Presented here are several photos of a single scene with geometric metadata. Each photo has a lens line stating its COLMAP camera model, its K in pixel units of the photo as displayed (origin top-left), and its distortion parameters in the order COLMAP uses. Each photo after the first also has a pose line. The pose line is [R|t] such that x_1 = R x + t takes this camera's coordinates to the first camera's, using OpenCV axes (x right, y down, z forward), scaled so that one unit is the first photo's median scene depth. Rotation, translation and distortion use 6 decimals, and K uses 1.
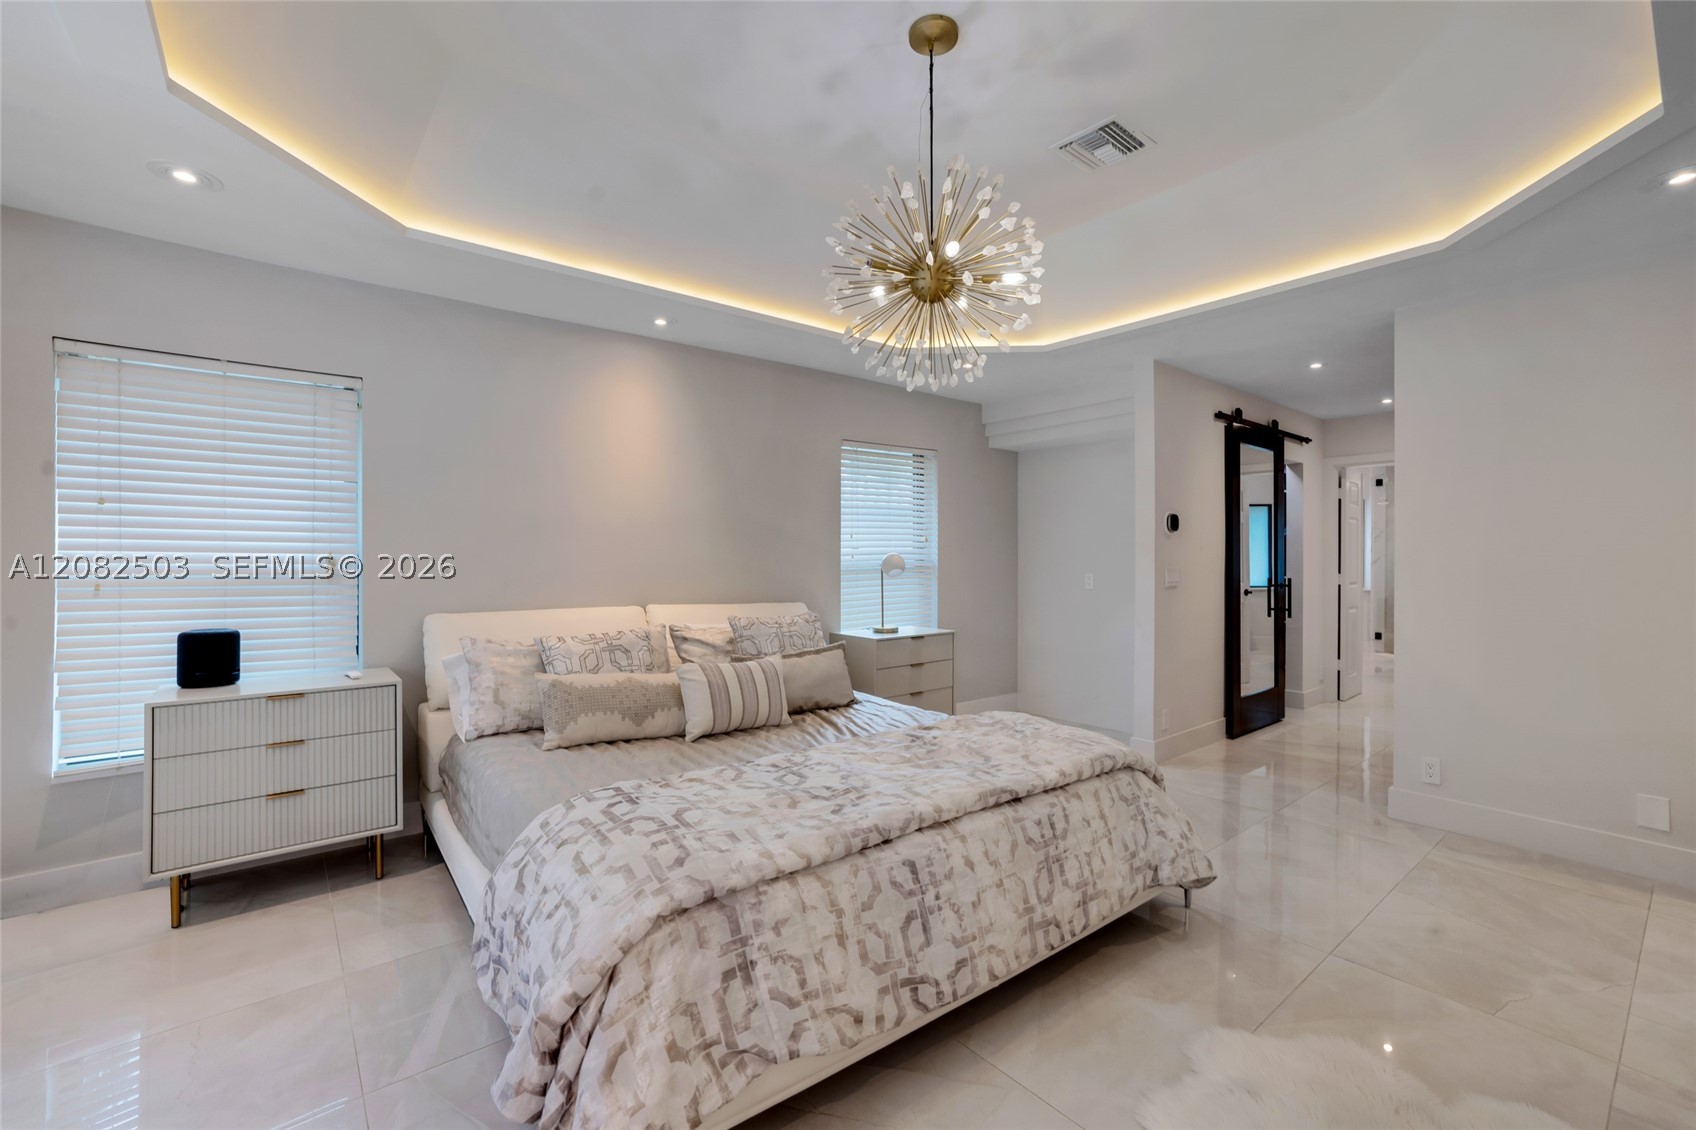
lens RADIAL K [[747.5, 0, 835.9], [0, 747.5, 567.2], [0, 0, 1]] dist [-0.029486, -0.000040]
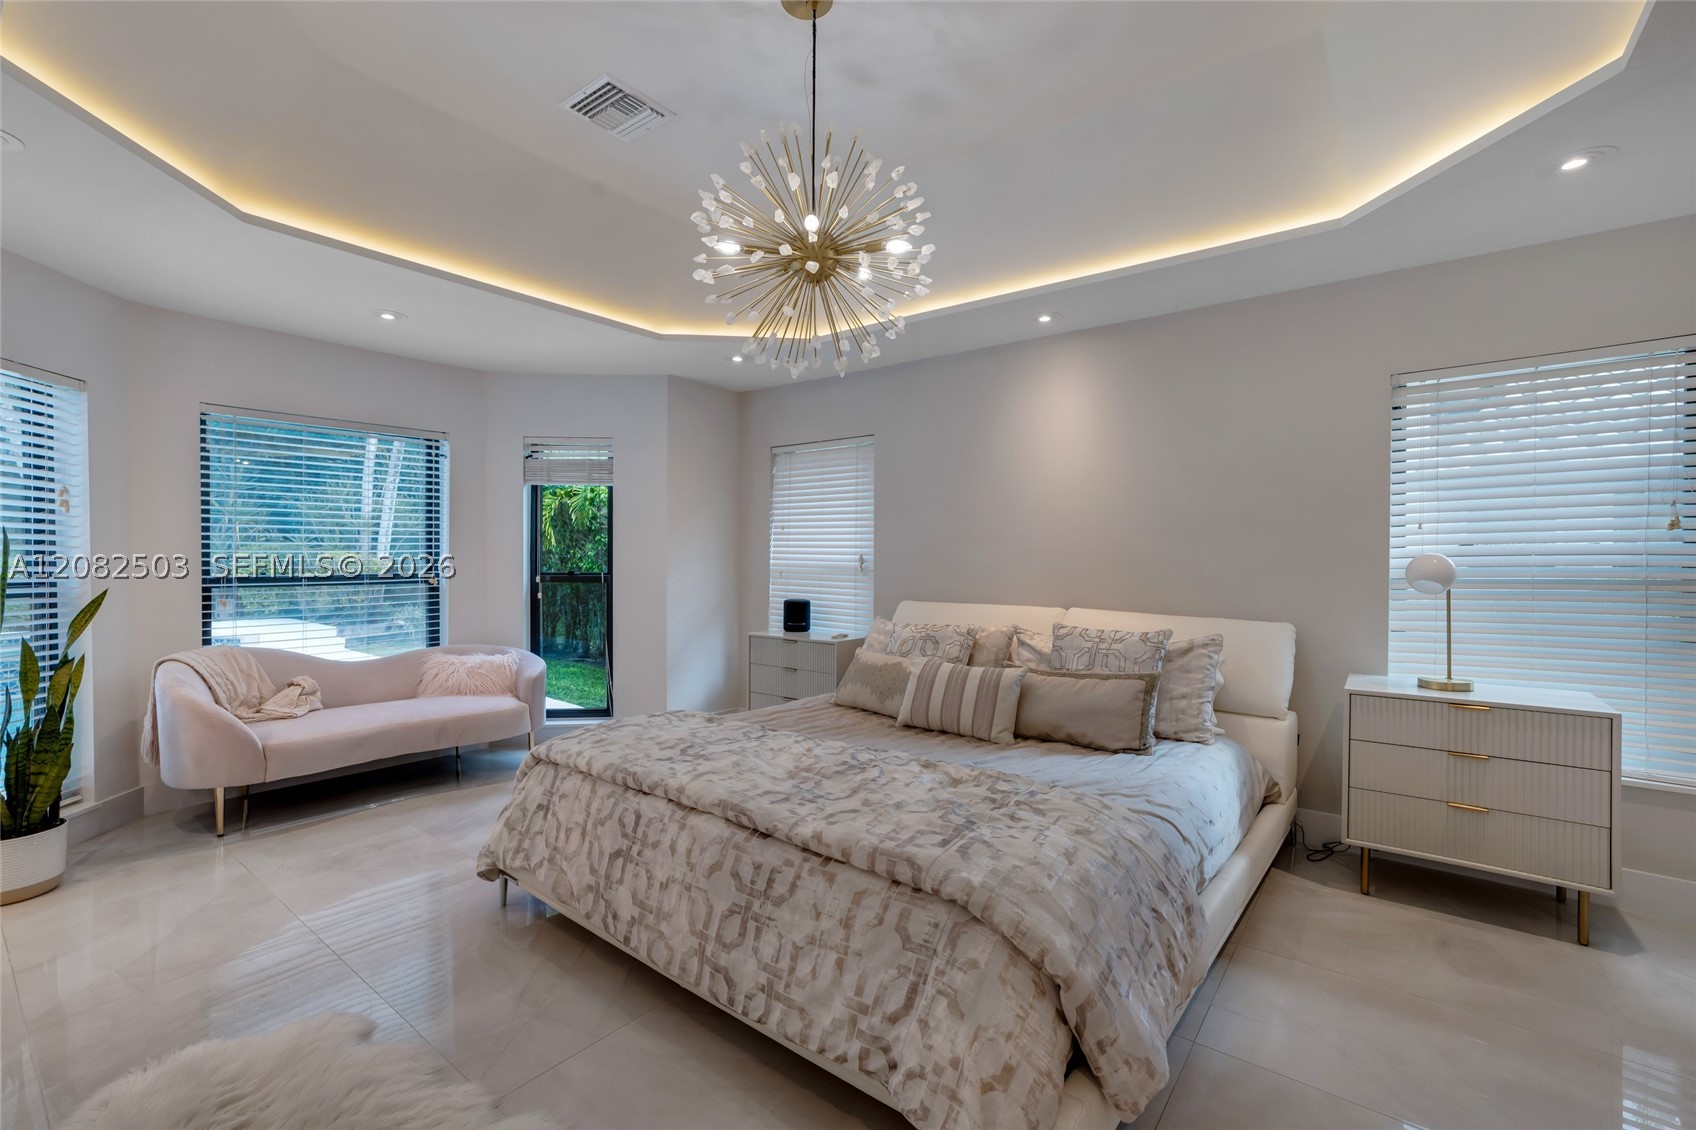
lens RADIAL K [[747.5, 0, 836.8], [0, 747.5, 553.3], [0, 0, 1]] dist [-0.029486, -0.000040]
pose [[0.198257, -0.004433, -0.980140, 1.095166], [-0.013443, 0.999883, -0.007241, -0.013961], [0.980058, 0.014612, 0.198174, 0.879816]]
